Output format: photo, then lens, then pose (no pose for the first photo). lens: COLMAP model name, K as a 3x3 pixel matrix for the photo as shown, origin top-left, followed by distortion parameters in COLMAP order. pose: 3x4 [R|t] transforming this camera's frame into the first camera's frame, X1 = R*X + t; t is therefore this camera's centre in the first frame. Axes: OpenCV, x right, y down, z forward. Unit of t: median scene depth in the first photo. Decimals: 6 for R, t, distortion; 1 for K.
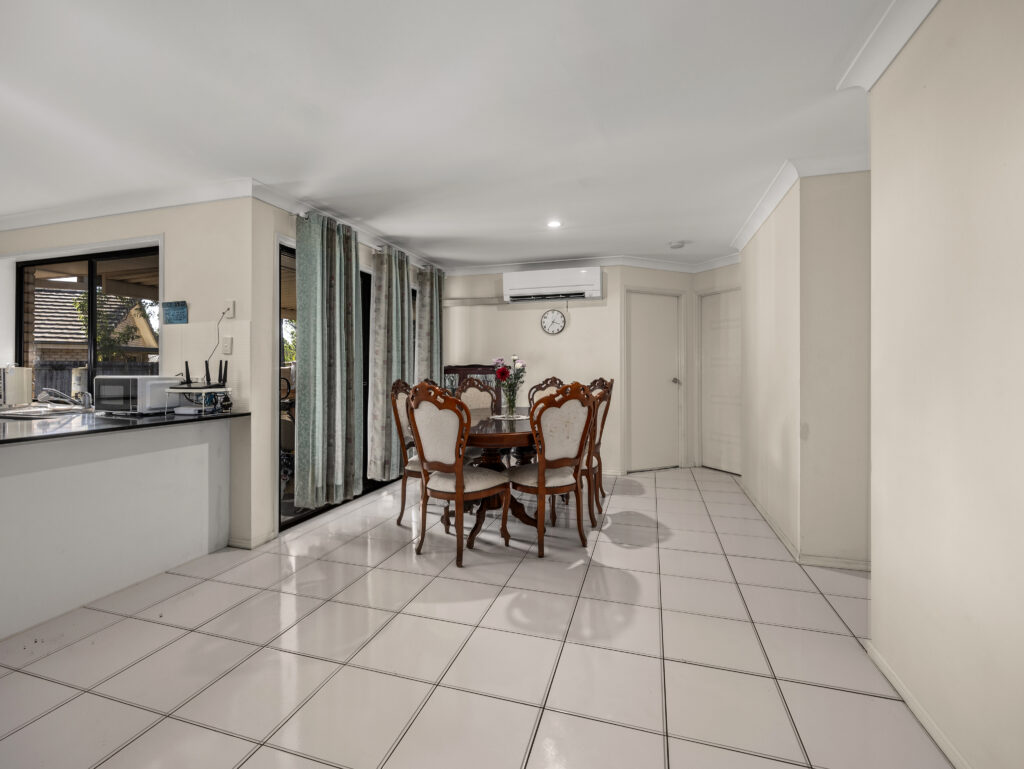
lens RADIAL K [[444.0, 0, 505.7], [0, 444.0, 367.9], [0, 0, 1]] dist [-0.006355, -0.000179]
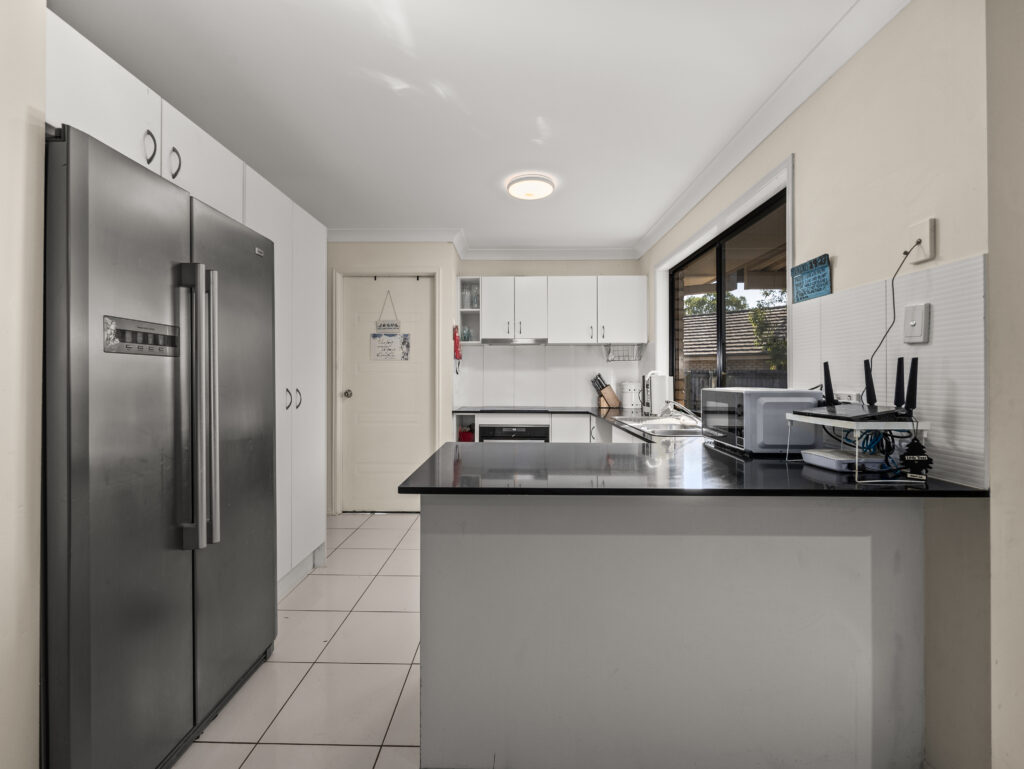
lens RADIAL K [[444.0, 0, 505.1], [0, 444.0, 376.5], [0, 0, 1]] dist [-0.006355, -0.000179]
pose [[0.267438, -0.002583, -0.963572, -0.321416], [0.004287, 0.999990, -0.001491, 0.000961], [0.963566, -0.003732, 0.267446, 0.497280]]
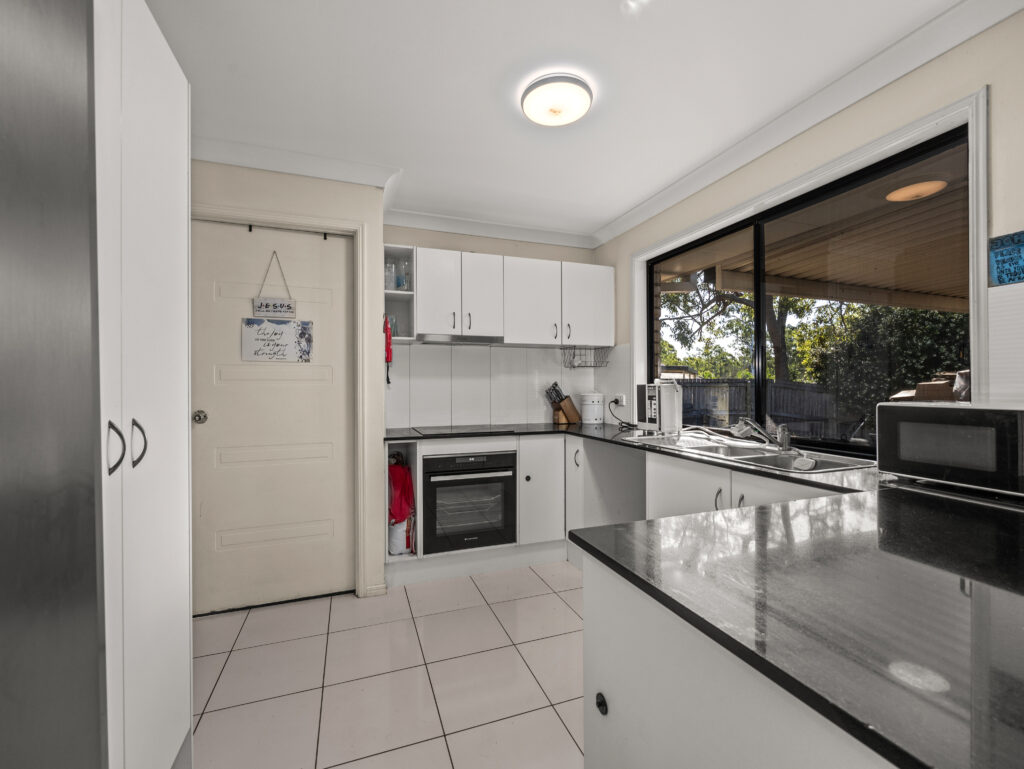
lens RADIAL K [[444.0, 0, 515.9], [0, 444.0, 386.6], [0, 0, 1]] dist [-0.006355, -0.000179]
pose [[0.599710, -0.002639, -0.800213, -0.769210], [0.009128, 0.999952, 0.003543, -0.003412], [0.800165, -0.009430, 0.599705, 0.375163]]
